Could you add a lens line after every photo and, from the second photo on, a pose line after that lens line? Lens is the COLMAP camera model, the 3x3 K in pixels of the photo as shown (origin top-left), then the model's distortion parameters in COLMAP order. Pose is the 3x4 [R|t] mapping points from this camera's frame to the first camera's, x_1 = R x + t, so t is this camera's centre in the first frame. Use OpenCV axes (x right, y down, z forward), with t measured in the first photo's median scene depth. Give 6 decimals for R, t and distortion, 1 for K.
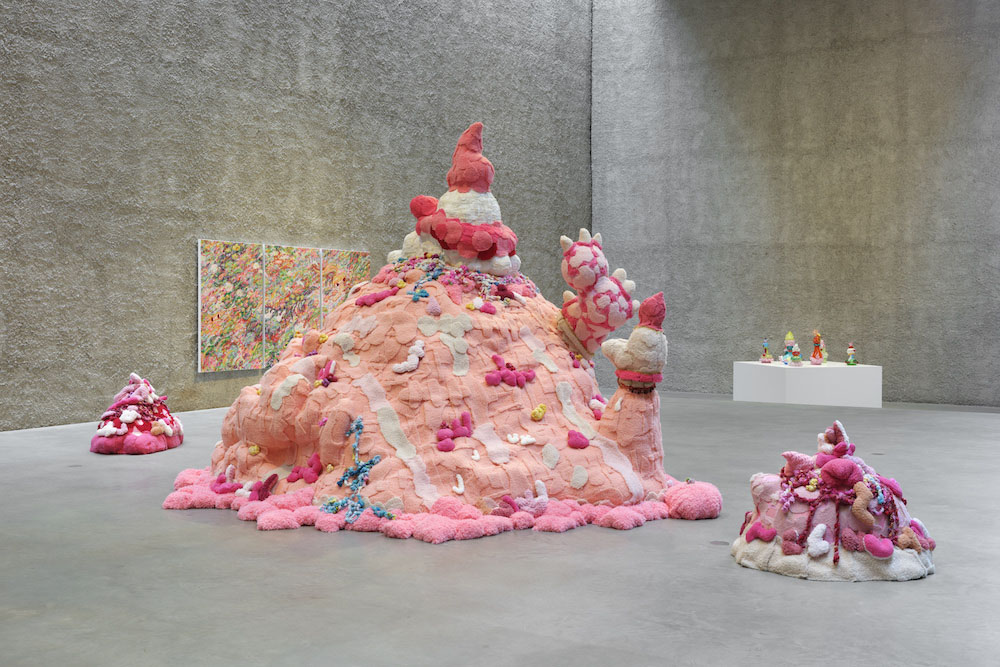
lens RADIAL K [[1079.6, 0, 505.0], [0, 1079.6, 307.2], [0, 0, 1]] dist [0.002119, 0.008238]
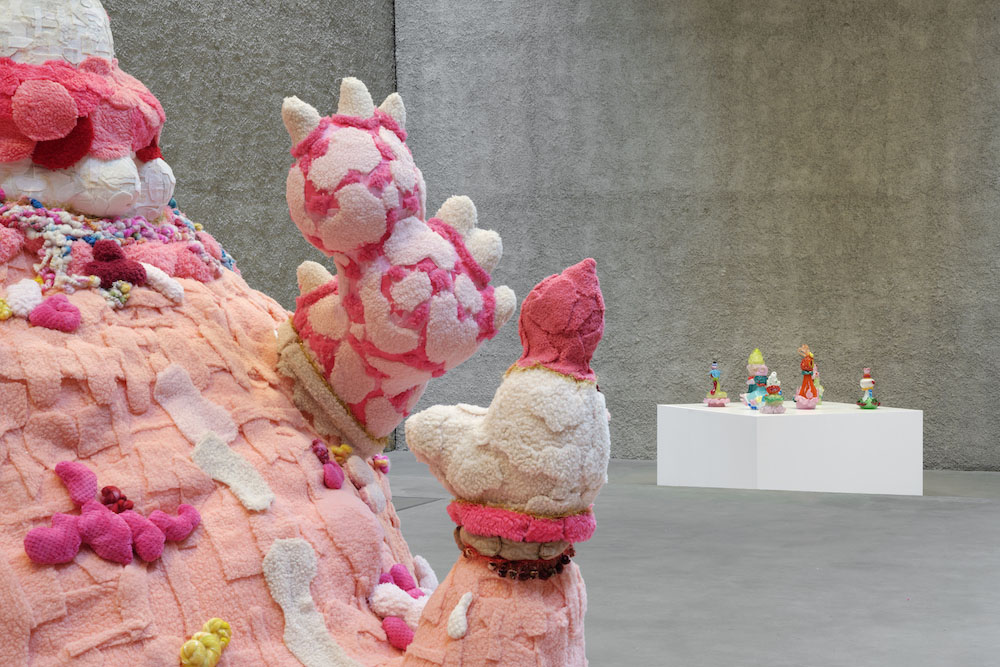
lens RADIAL K [[1577.0, 0, 500.0], [0, 1577.0, 333.5], [0, 0, 1]] dist [-0.000936, -0.007161]
pose [[0.990099, -0.009750, 0.140032, 0.048103], [0.007400, 0.999823, 0.017290, -0.000098], [-0.140176, -0.016083, 0.989996, 0.492736]]
